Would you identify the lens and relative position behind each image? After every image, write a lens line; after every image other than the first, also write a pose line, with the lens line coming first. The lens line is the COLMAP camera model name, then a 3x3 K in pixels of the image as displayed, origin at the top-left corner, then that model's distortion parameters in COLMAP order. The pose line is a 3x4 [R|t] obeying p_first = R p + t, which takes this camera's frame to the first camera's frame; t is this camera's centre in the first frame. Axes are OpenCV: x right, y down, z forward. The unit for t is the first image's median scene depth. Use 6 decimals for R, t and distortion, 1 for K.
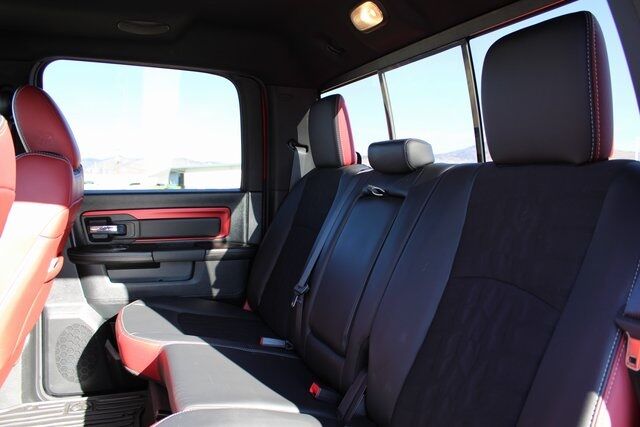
lens RADIAL K [[540.9, 0, 320.0], [0, 540.9, 213.5], [0, 0, 1]] dist [-0.166297, 0.140290]
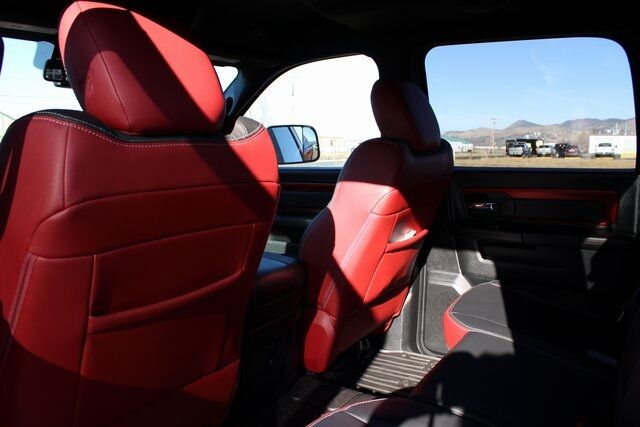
lens RADIAL K [[540.9, 0, 320.0], [0, 540.9, 213.5], [0, 0, 1]] dist [-0.166297, 0.140290]
pose [[0.585907, 0.086331, -0.805767, 0.241112], [-0.025183, 0.995769, 0.088376, -0.039128], [0.809987, -0.031489, 0.585602, 0.135074]]
